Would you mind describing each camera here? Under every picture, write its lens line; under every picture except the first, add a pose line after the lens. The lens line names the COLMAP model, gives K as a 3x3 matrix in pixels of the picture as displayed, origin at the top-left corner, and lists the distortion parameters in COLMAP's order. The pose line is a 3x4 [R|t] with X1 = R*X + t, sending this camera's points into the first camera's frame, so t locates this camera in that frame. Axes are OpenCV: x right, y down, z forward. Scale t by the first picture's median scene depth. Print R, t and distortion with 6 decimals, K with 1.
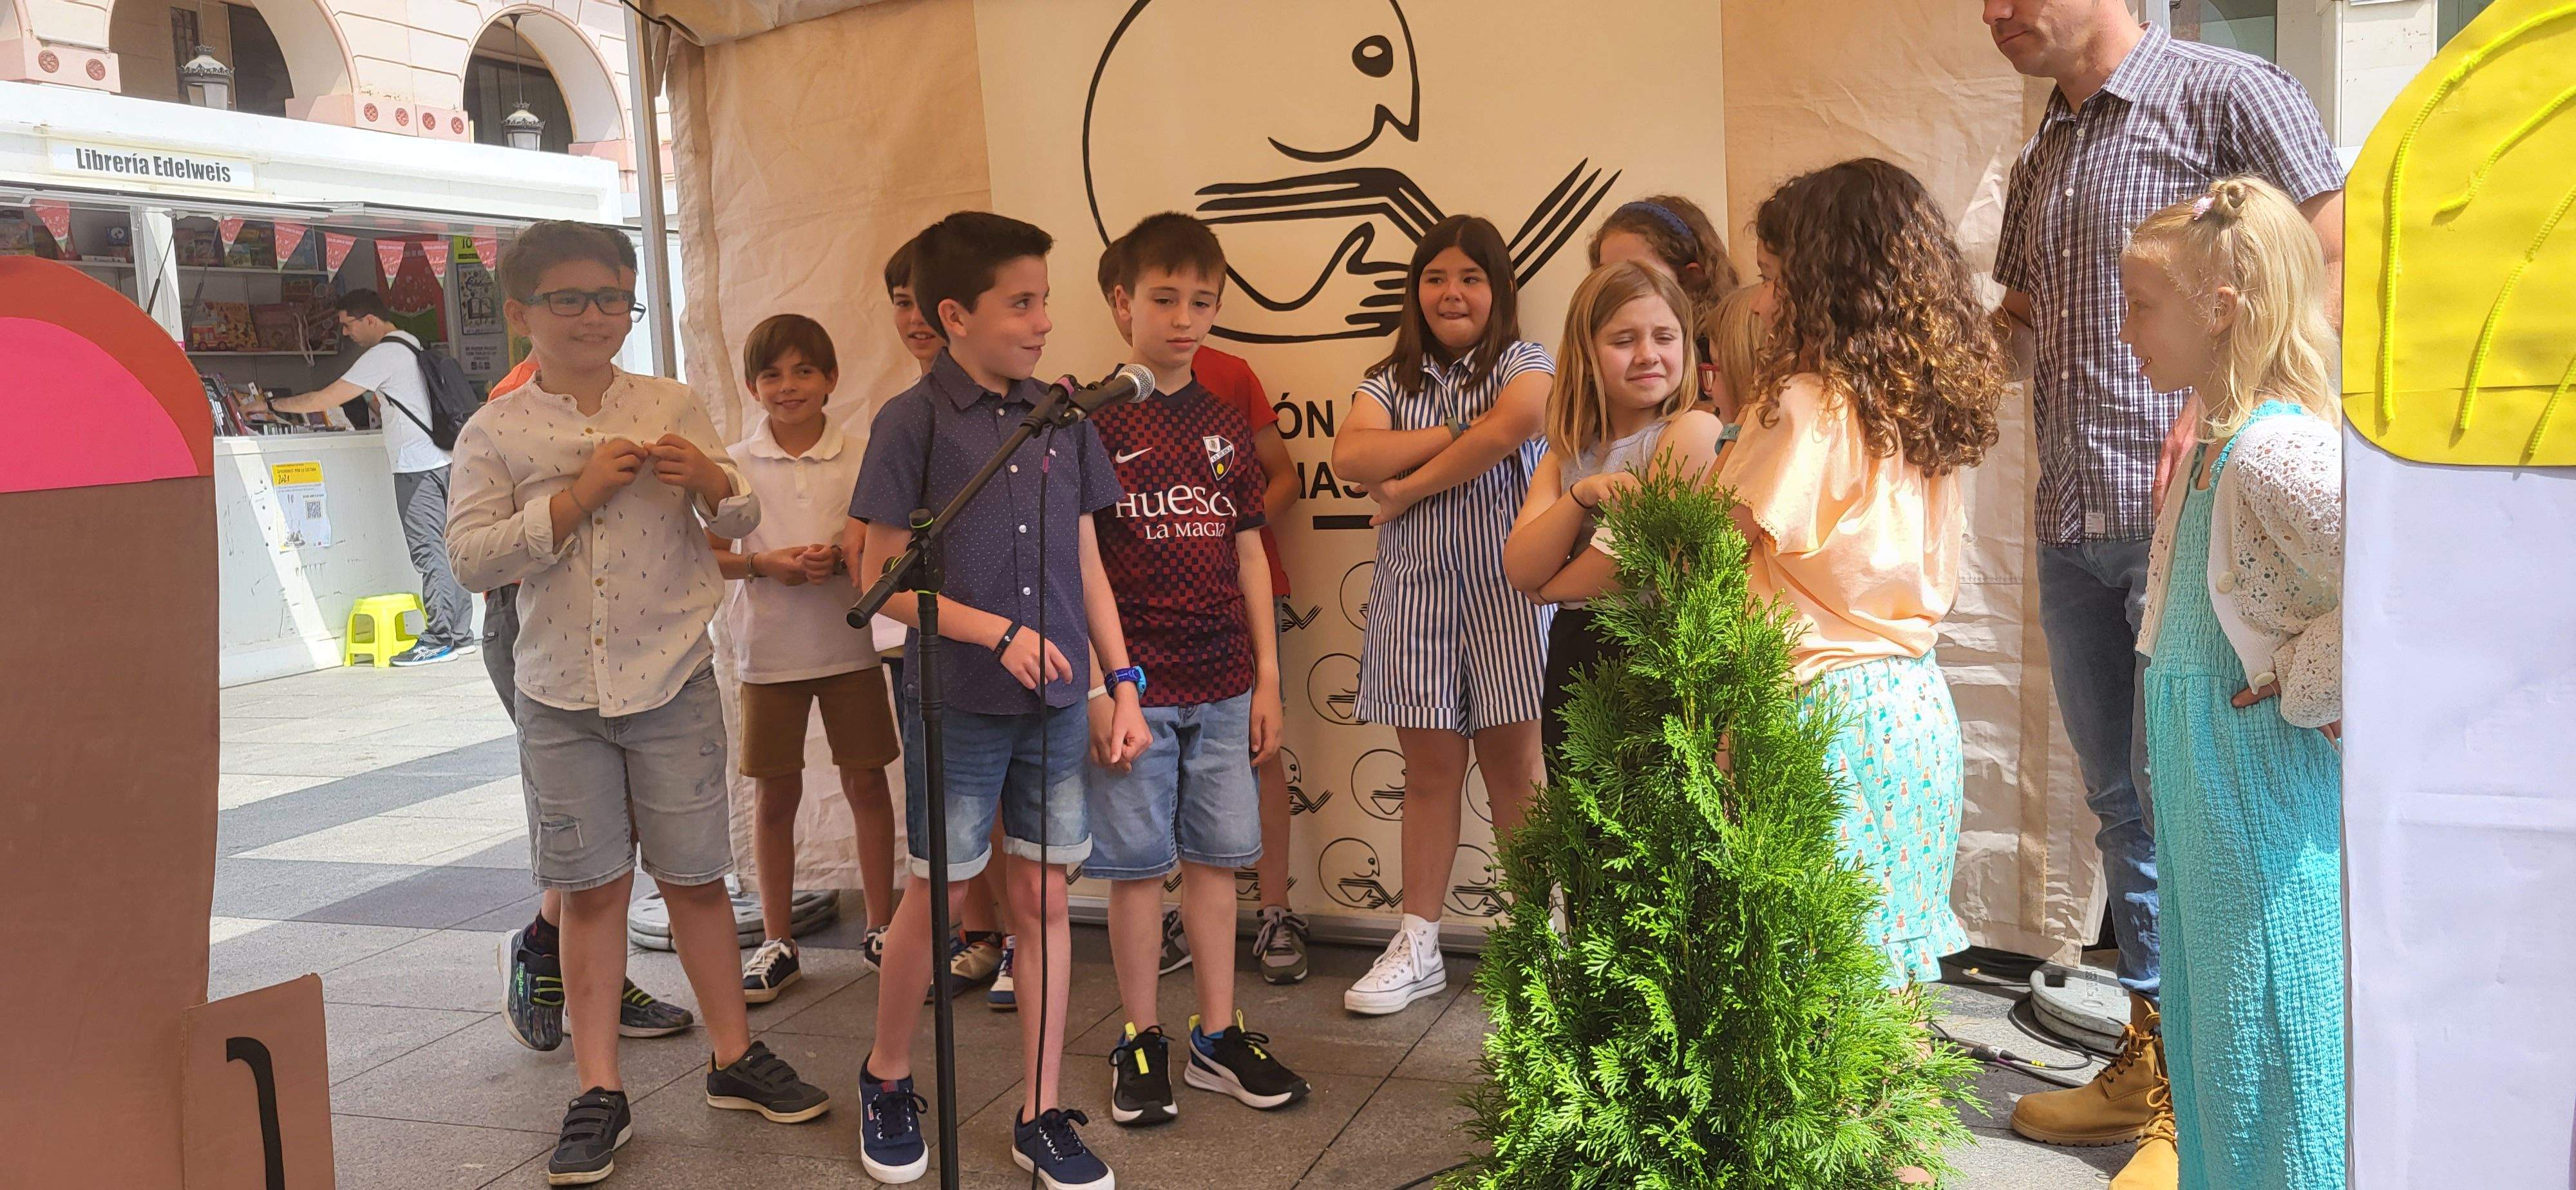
lens RADIAL K [[1972.9, 0, 1312.6], [0, 1972.9, 549.7], [0, 0, 1]] dist [0.061511, -0.028964]
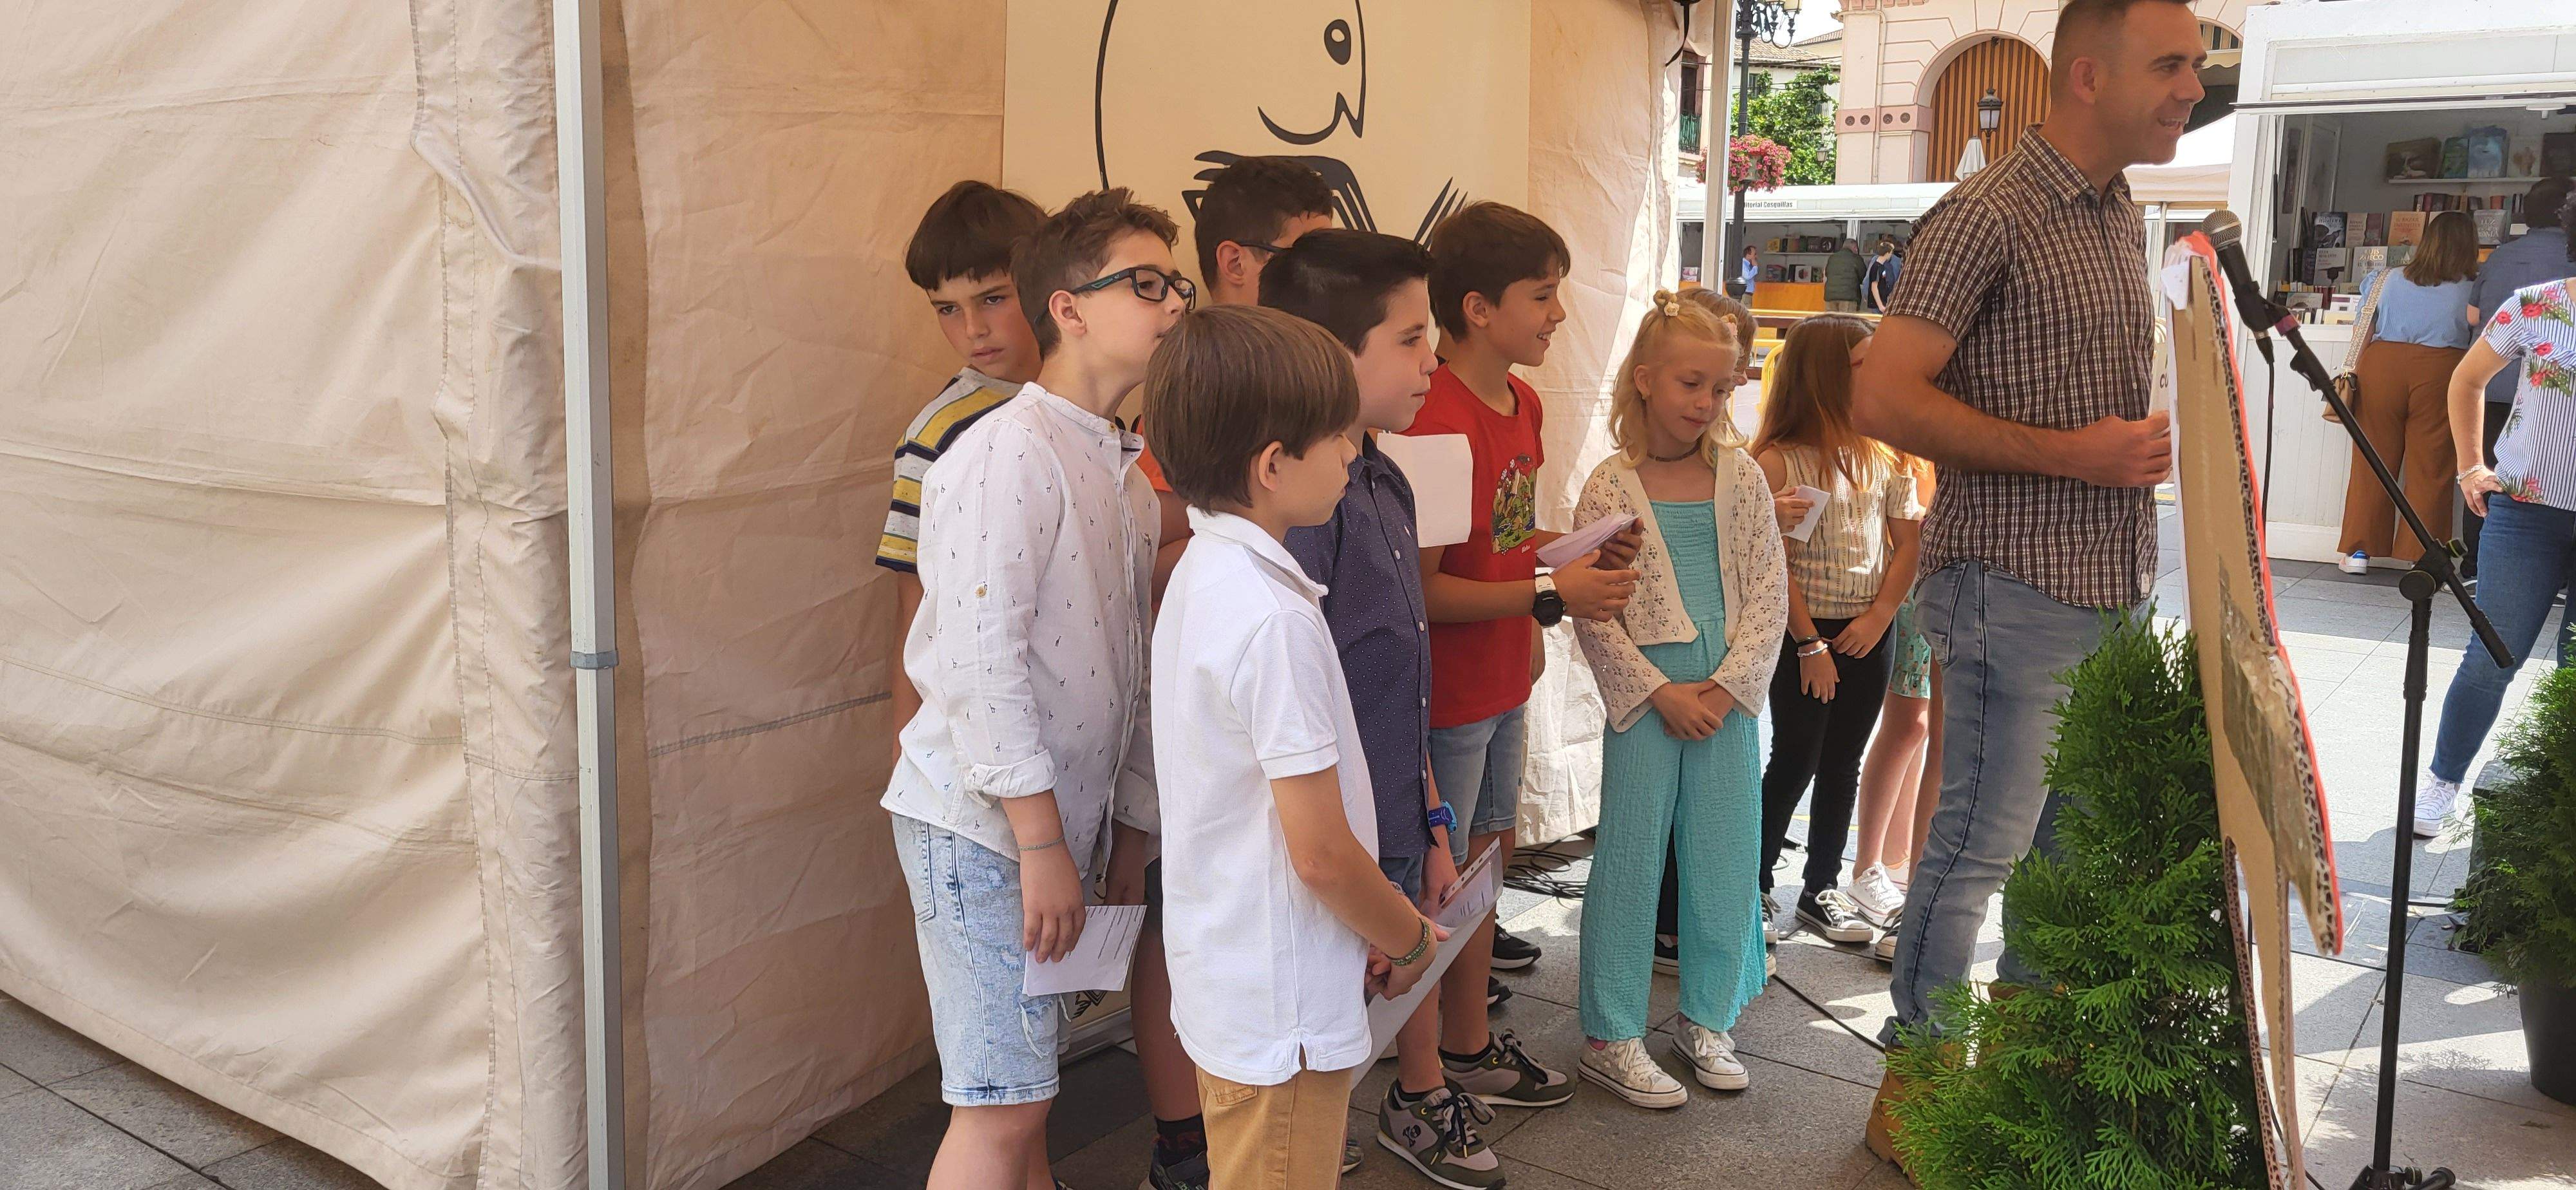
lens RADIAL K [[1972.9, 0, 1280.3], [0, 1972.9, 570.7], [0, 0, 1]] dist [0.061511, -0.028964]
pose [[0.286333, -0.098596, 0.953044, -0.901796], [0.054432, 0.994759, 0.086559, -0.078069], [-0.956583, 0.027091, 0.290199, 0.744833]]
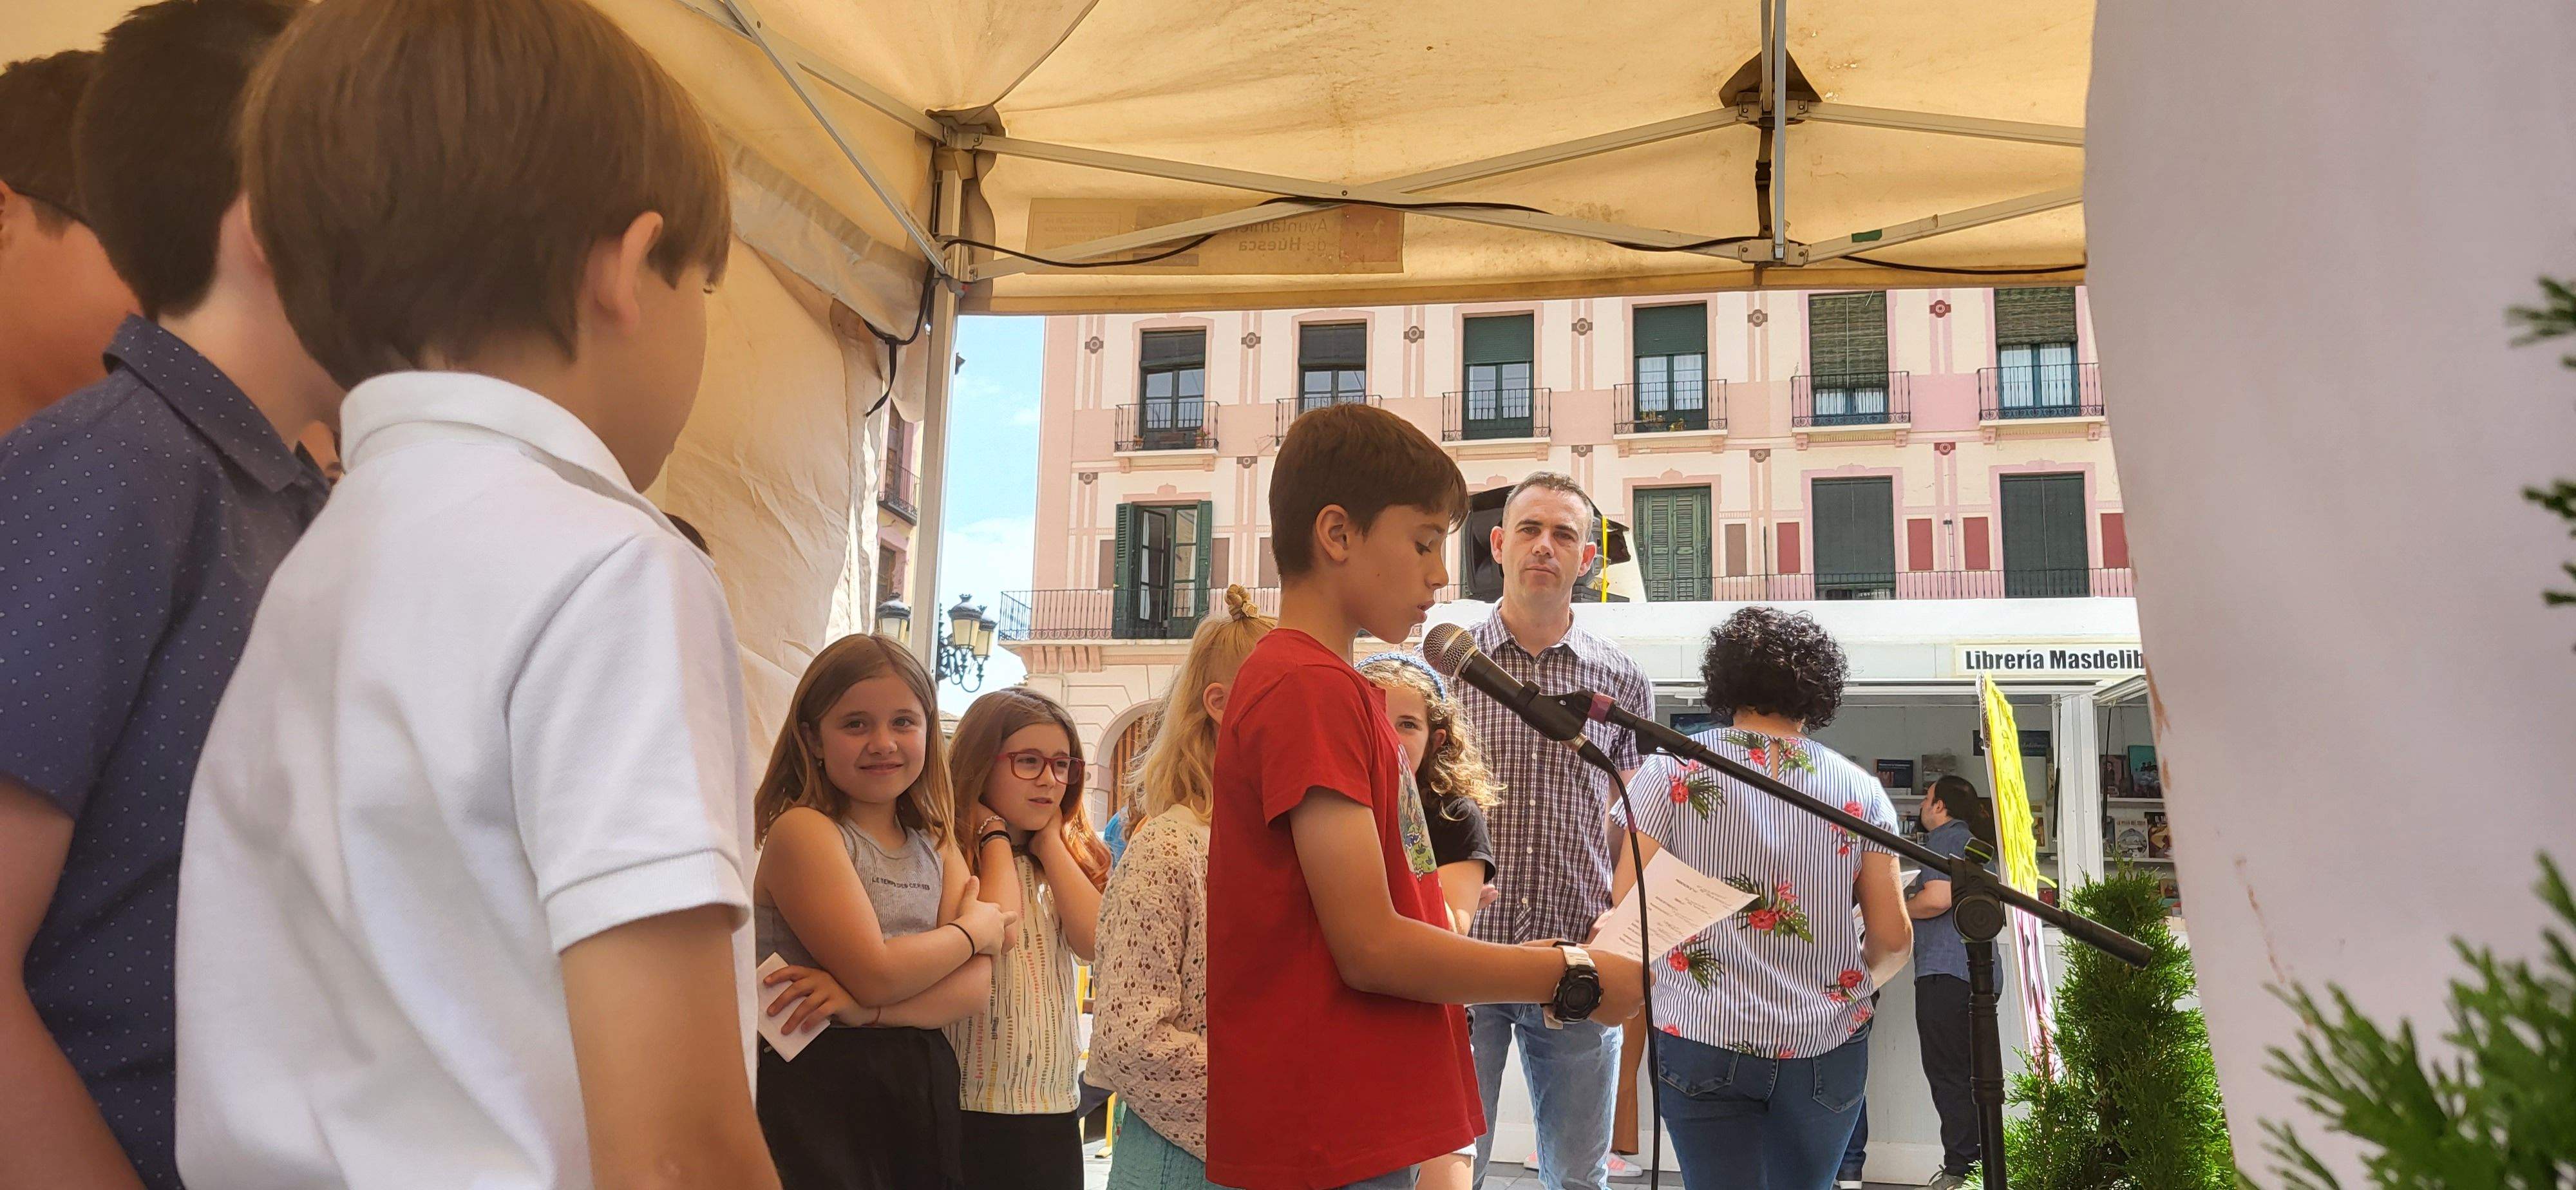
lens RADIAL K [[1972.9, 0, 1328.5], [0, 1972.9, 612.8], [0, 0, 1]] dist [0.061511, -0.028964]
pose [[-0.134834, 0.211152, 0.968109, -0.557568], [0.061276, 0.976938, -0.204543, 0.023673], [-0.988972, 0.031742, -0.144662, 0.785493]]
